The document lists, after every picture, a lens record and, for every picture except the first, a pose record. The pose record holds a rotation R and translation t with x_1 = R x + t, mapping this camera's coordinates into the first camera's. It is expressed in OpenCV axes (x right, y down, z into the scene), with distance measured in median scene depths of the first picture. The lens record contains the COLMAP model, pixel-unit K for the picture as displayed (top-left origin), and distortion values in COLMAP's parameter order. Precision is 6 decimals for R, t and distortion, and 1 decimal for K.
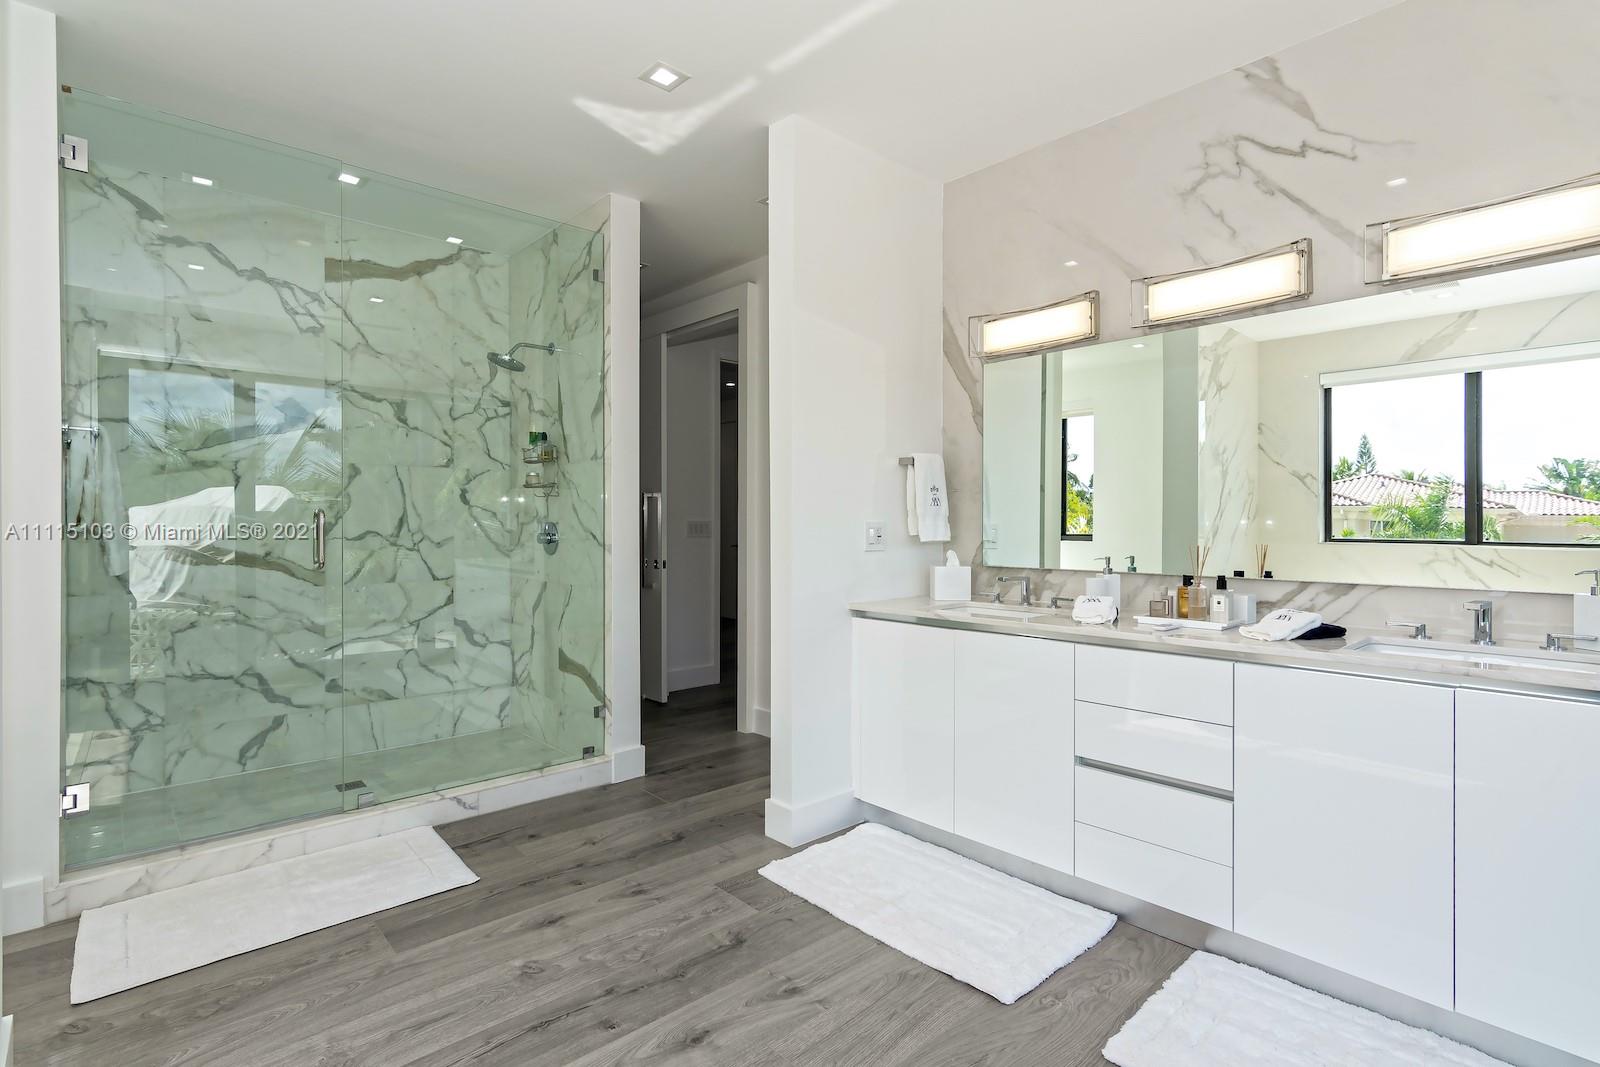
lens RADIAL K [[773.5, 0, 797.2], [0, 773.5, 529.0], [0, 0, 1]] dist [-0.001971, 0.003557]
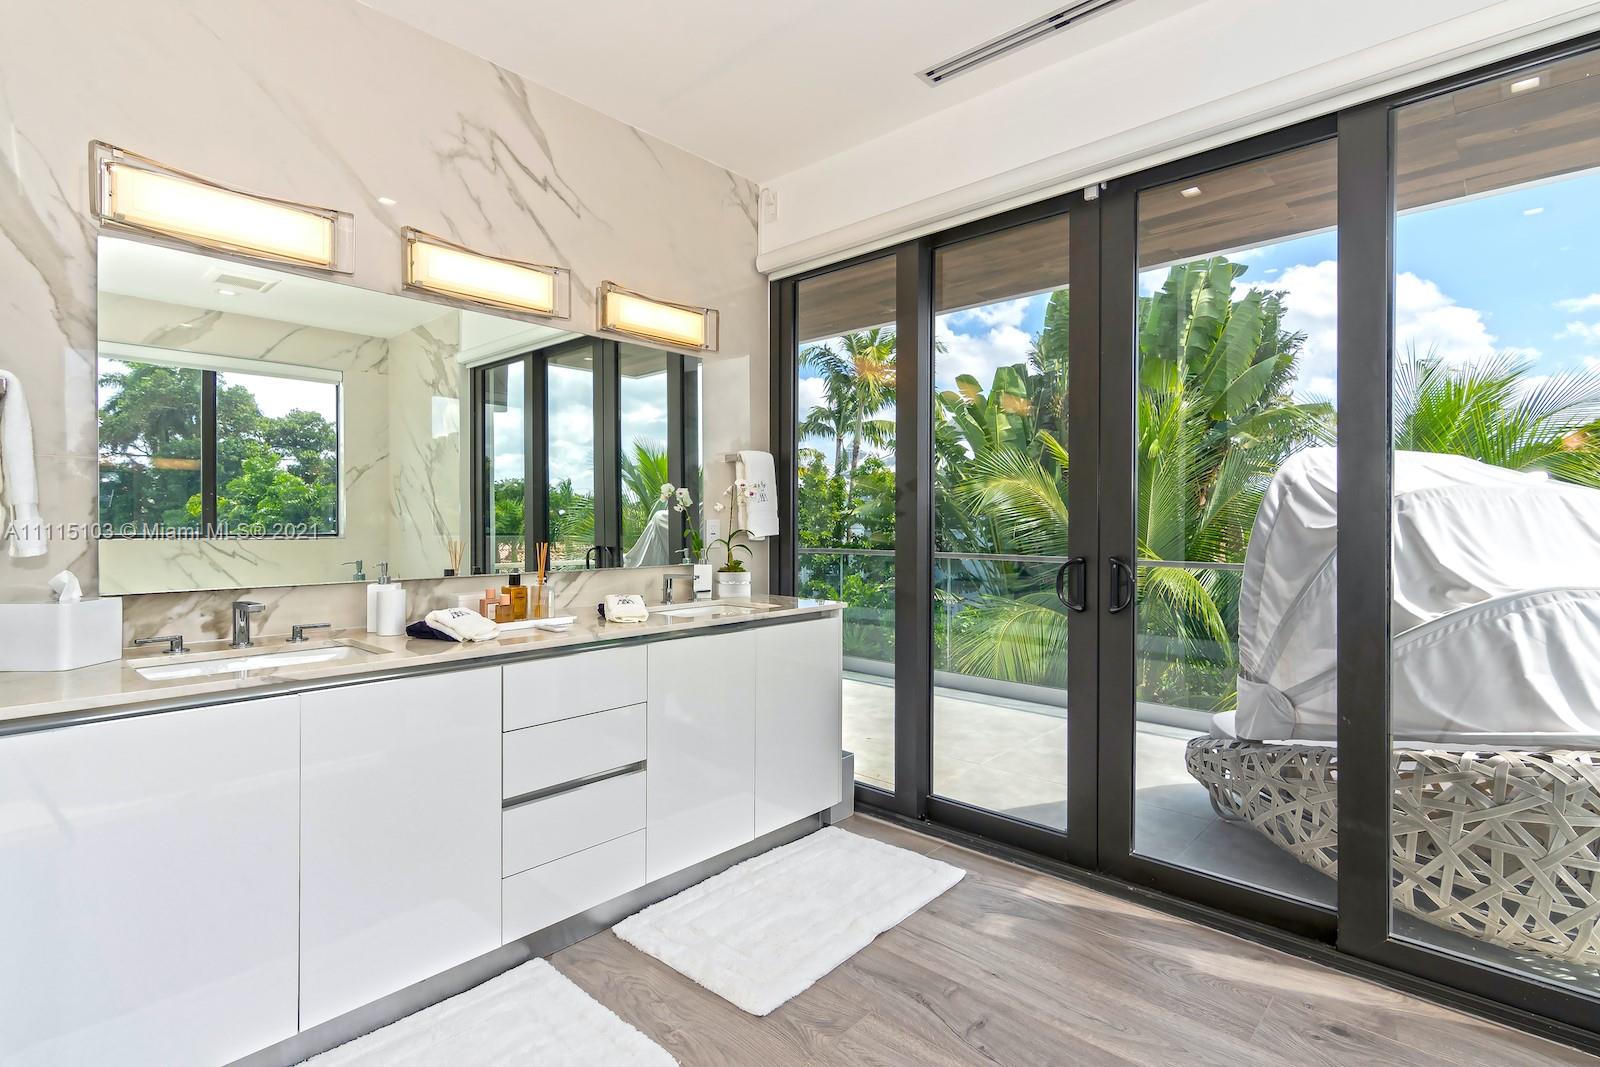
lens RADIAL K [[773.5, 0, 772.3], [0, 773.5, 522.8], [0, 0, 1]] dist [-0.001971, 0.003557]
pose [[-0.073856, -0.005324, 0.997255, -0.446882], [0.001682, 0.999984, 0.005463, -0.008482], [-0.997267, 0.002081, -0.073846, 0.705447]]
